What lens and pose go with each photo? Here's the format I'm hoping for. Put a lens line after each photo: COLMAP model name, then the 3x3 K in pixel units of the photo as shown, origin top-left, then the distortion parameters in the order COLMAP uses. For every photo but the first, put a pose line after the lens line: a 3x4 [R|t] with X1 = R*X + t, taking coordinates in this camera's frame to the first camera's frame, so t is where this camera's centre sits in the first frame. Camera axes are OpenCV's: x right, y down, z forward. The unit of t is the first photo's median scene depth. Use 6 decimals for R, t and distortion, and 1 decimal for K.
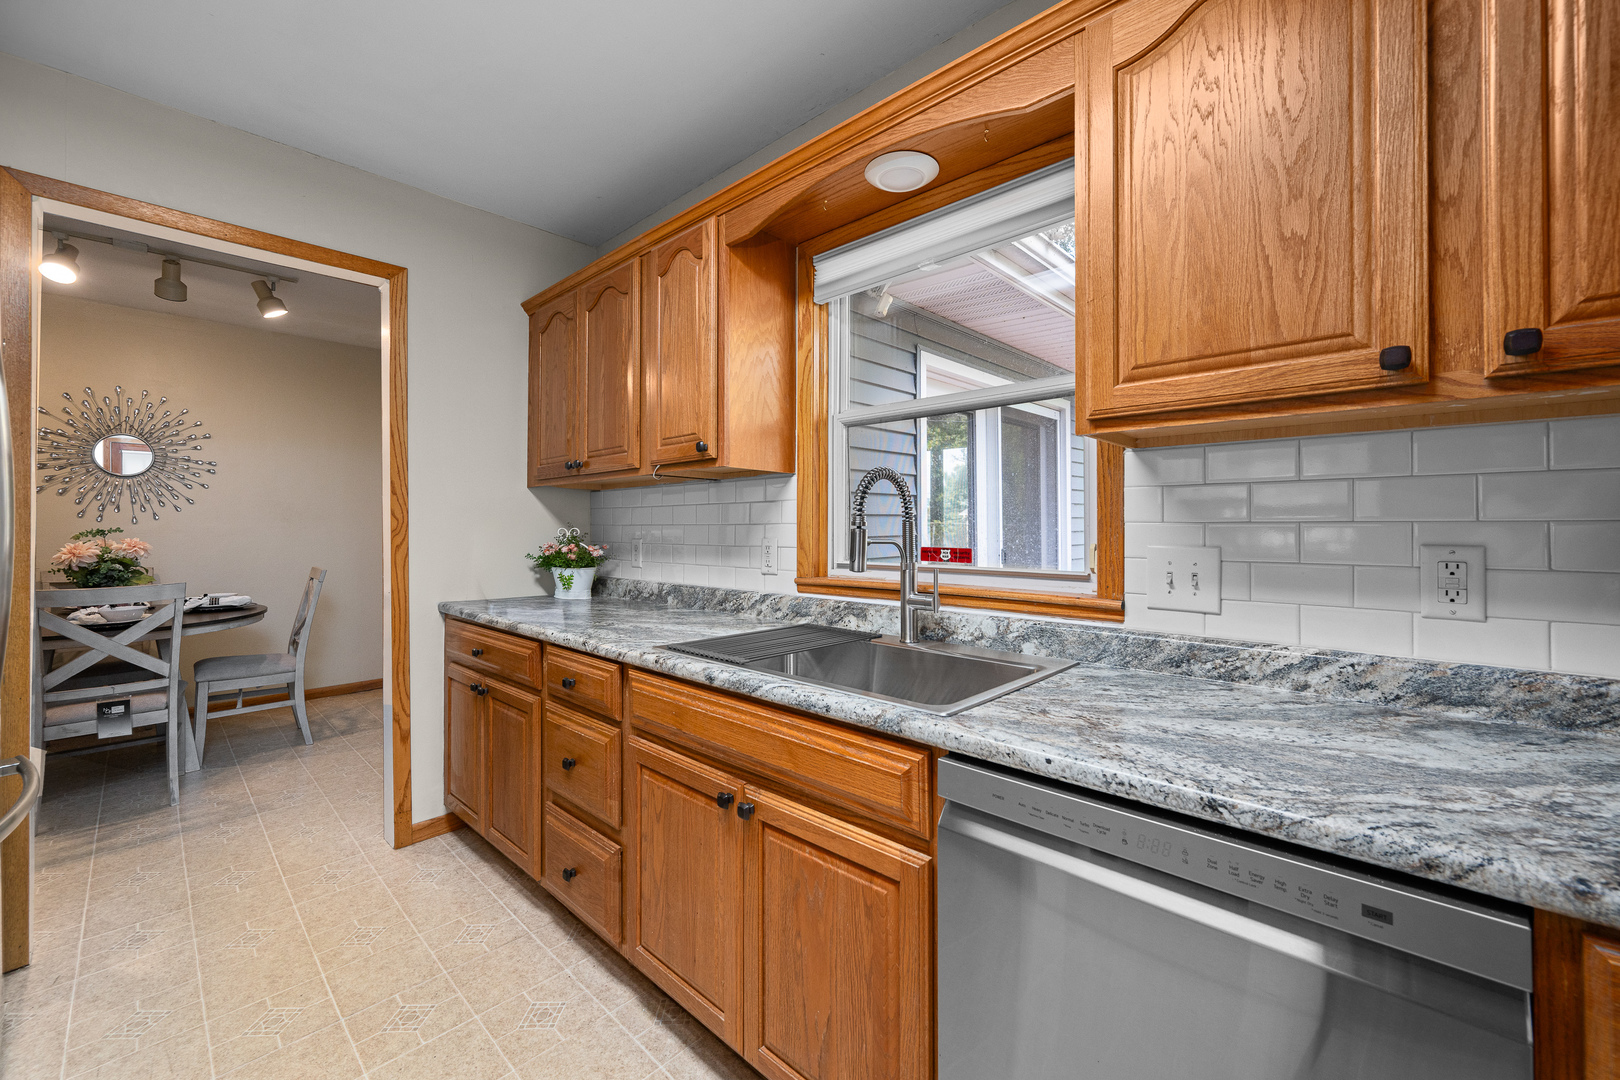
lens RADIAL K [[654.4, 0, 803.5], [0, 654.4, 517.7], [0, 0, 1]] dist [-0.001259, 0.000513]
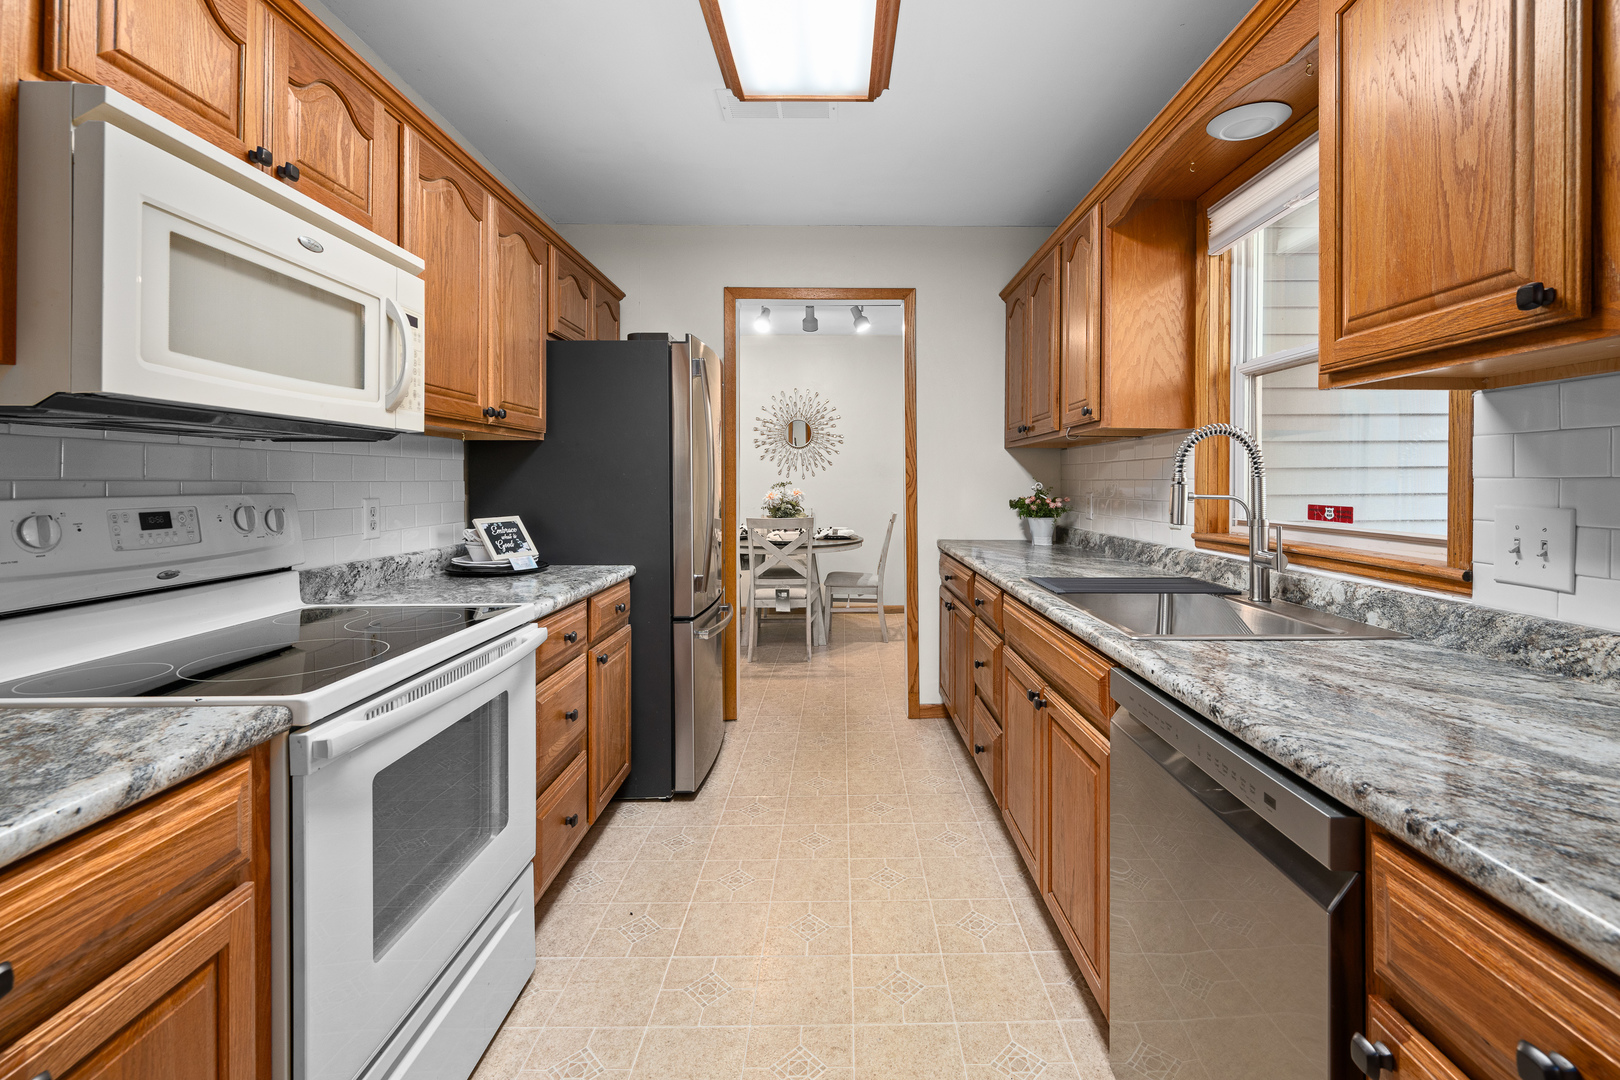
lens RADIAL K [[695.0, 0, 811.2], [0, 695.0, 465.8], [0, 0, 1]] dist [0.000358, 0.000221]
pose [[0.675800, -0.014371, -0.736945, 0.514441], [0.008184, 0.999895, -0.011994, -0.004173], [0.737040, 0.002074, 0.675846, -0.207365]]
